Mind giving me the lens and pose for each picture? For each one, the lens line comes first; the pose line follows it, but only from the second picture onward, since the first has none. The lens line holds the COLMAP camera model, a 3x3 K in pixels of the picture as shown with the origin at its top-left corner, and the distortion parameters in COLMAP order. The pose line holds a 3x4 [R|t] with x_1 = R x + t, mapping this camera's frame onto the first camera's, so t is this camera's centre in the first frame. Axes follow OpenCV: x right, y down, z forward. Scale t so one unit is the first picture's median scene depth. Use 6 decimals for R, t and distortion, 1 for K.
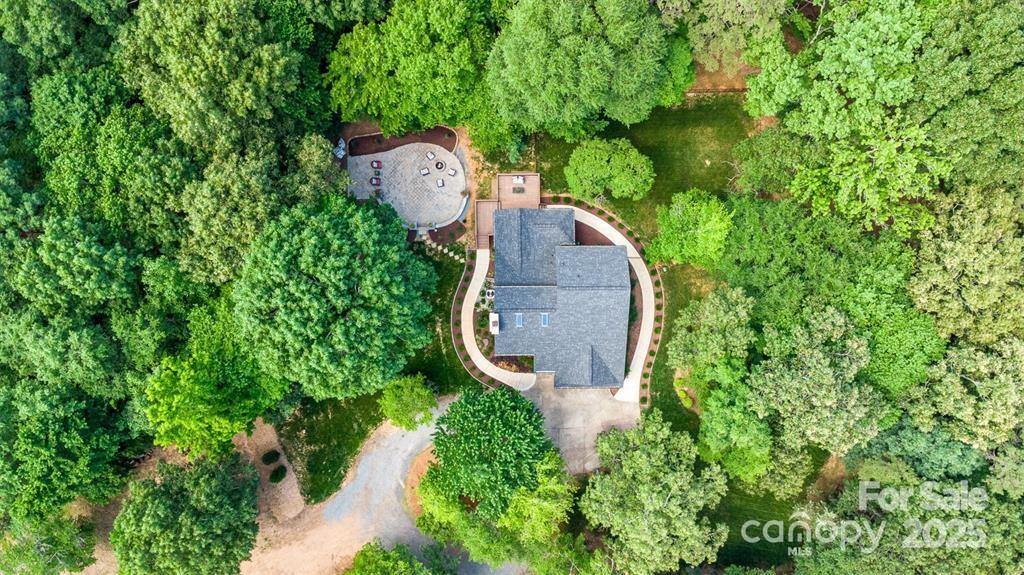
lens RADIAL K [[768.5, 0, 515.6], [0, 768.5, 285.4], [0, 0, 1]] dist [0.041268, 0.001641]
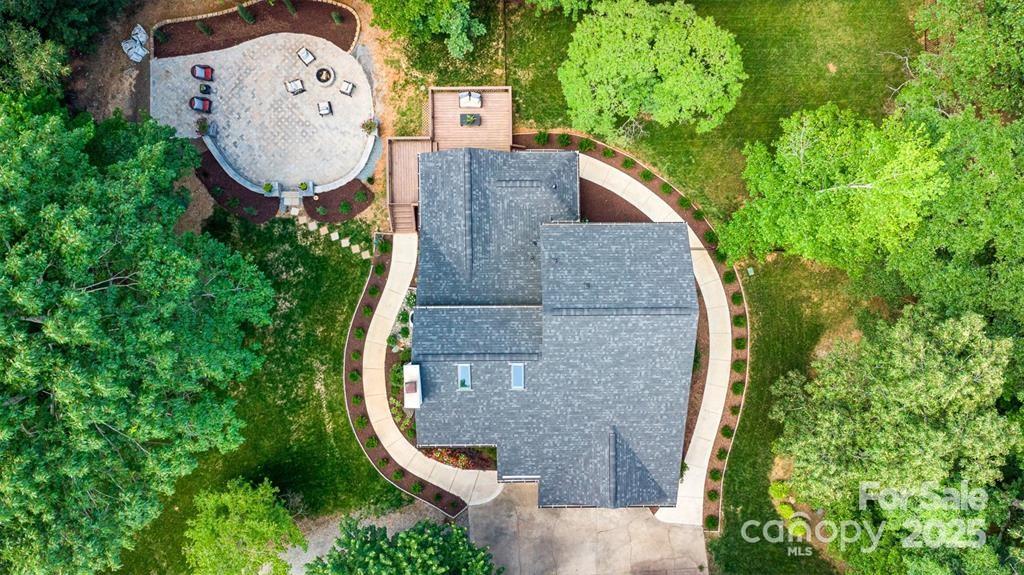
lens RADIAL K [[768.5, 0, 507.0], [0, 768.5, 289.1], [0, 0, 1]] dist [0.041268, 0.001641]
pose [[0.999944, -0.000606, -0.010519, 0.033279], [0.000648, 0.999992, 0.003902, -0.010721], [0.010517, -0.003909, 0.999937, 0.474653]]
